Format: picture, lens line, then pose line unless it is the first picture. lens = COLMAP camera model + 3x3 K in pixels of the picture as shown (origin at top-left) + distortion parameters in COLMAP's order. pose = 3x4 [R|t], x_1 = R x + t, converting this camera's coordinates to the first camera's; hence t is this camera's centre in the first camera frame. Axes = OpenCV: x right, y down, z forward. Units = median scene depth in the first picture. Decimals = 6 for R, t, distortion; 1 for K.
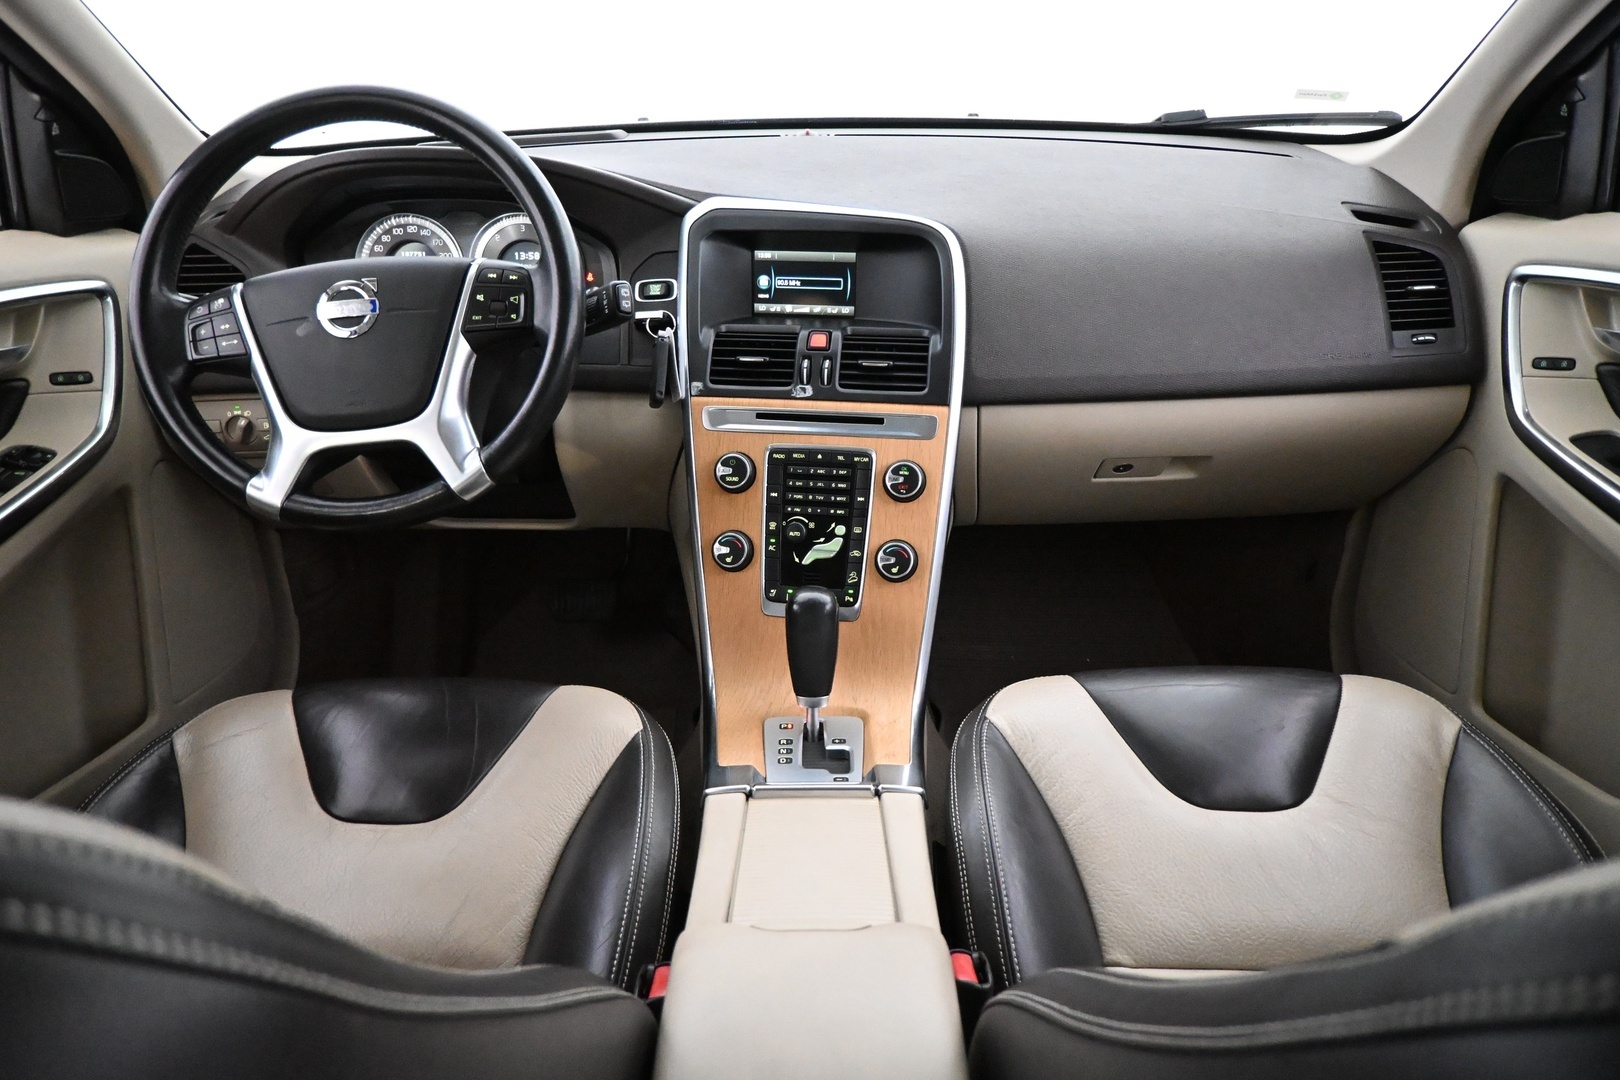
lens RADIAL K [[1107.3, 0, 810.7], [0, 1107.3, 560.0], [0, 0, 1]] dist [-0.001424, 0.000437]
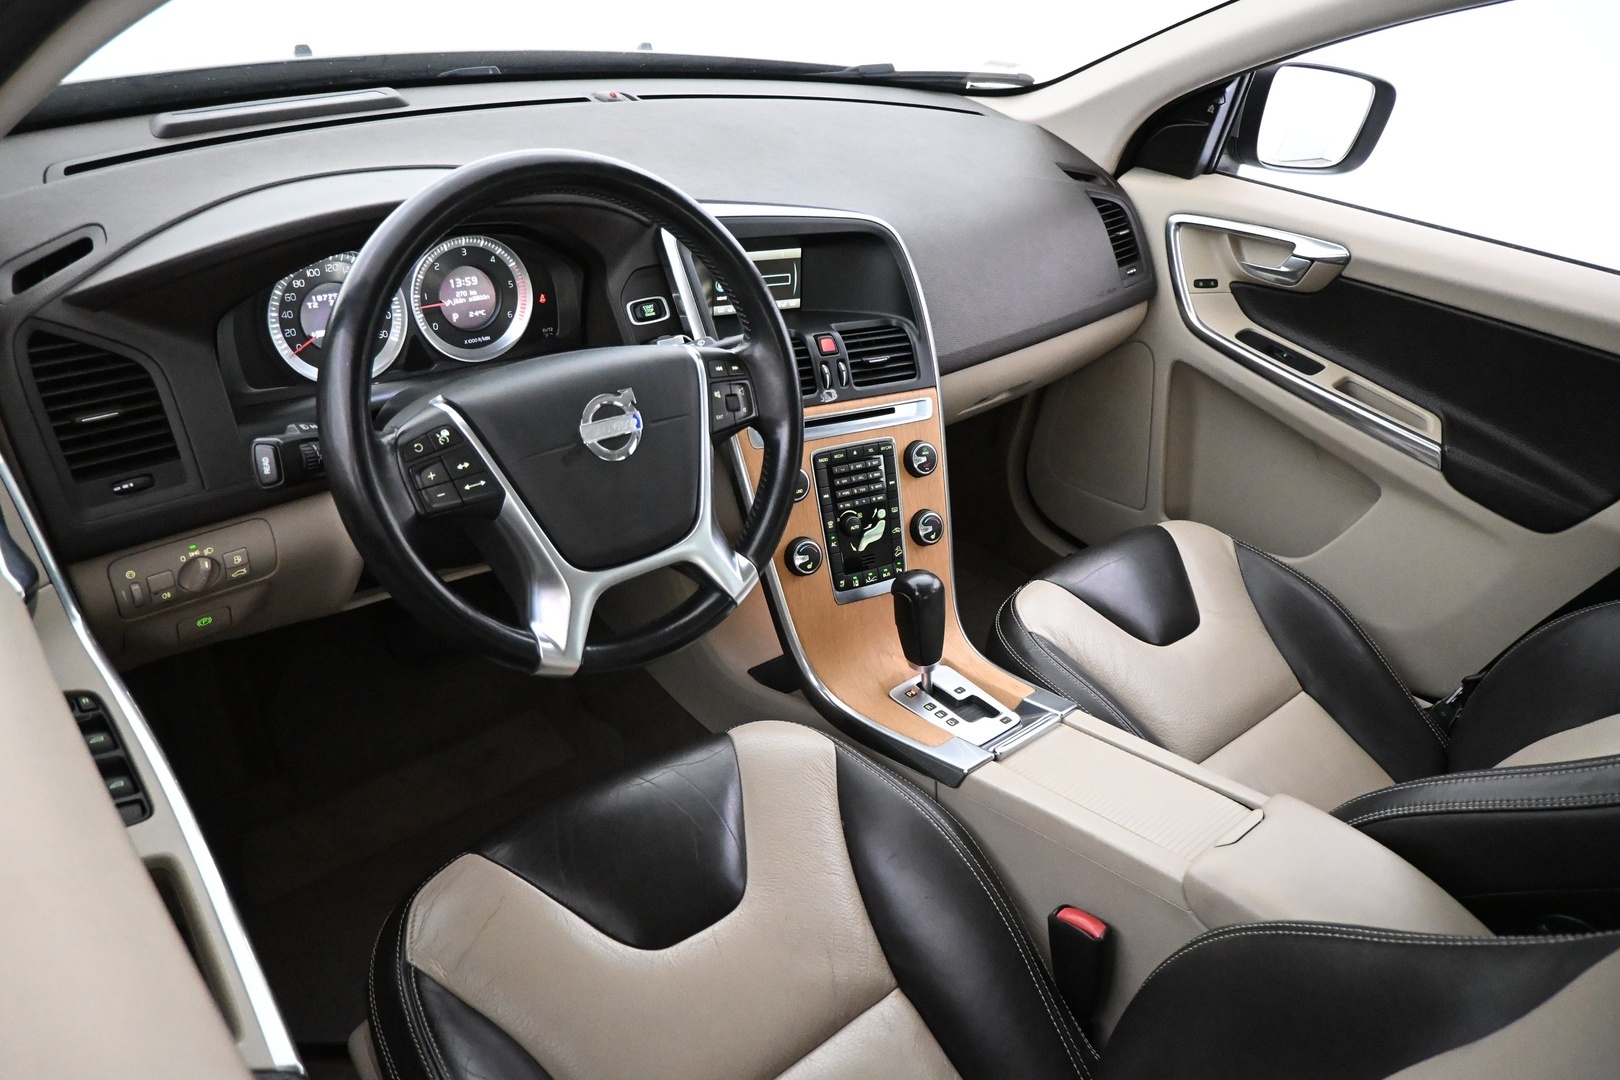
lens RADIAL K [[1091.2, 0, 810.0], [0, 1091.2, 540.0], [0, 0, 1]] dist [0.000807, 0.000590]
pose [[0.755632, -0.263931, 0.599467, -0.689445], [0.164656, 0.962374, 0.216161, -0.249089], [-0.633963, -0.064633, 0.770658, 0.190270]]
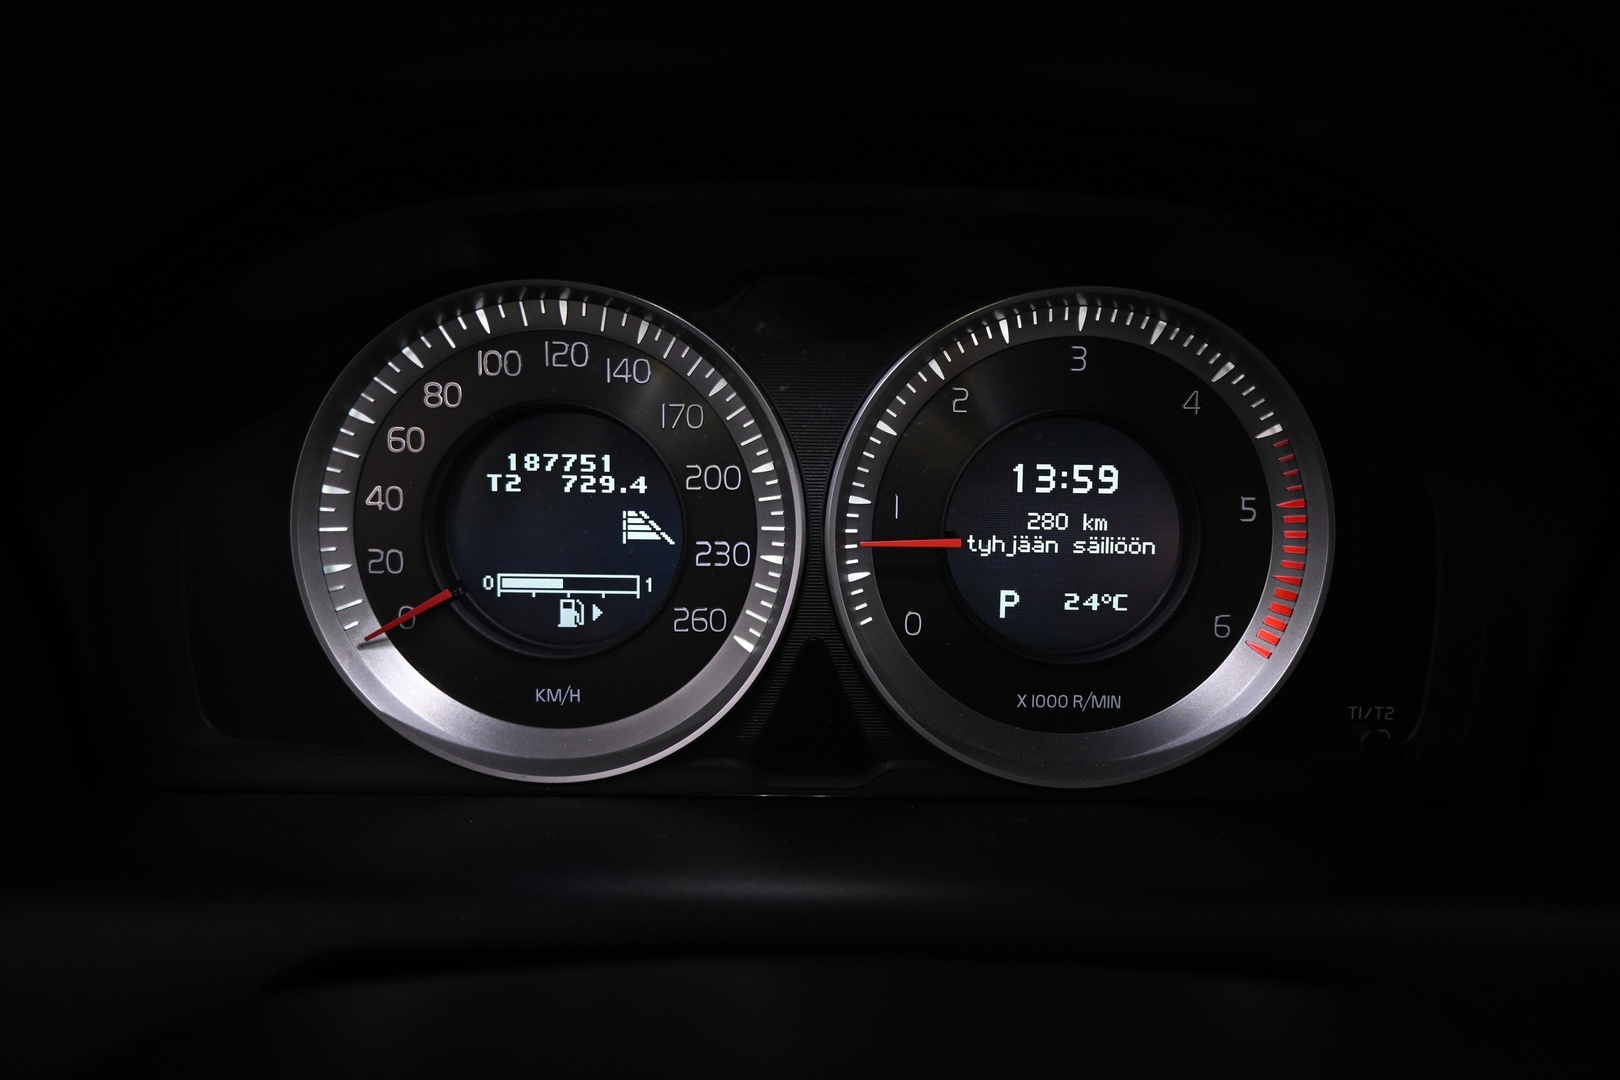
lens RADIAL K [[1091.2, 0, 810.0], [0, 1091.2, 540.0], [0, 0, 1]] dist [0.000807, 0.000590]
pose [[0.999704, 0.016359, 0.017994, -0.351655], [-0.014478, 0.994868, -0.100137, -0.269789], [-0.019540, 0.099847, 0.994811, 0.880812]]
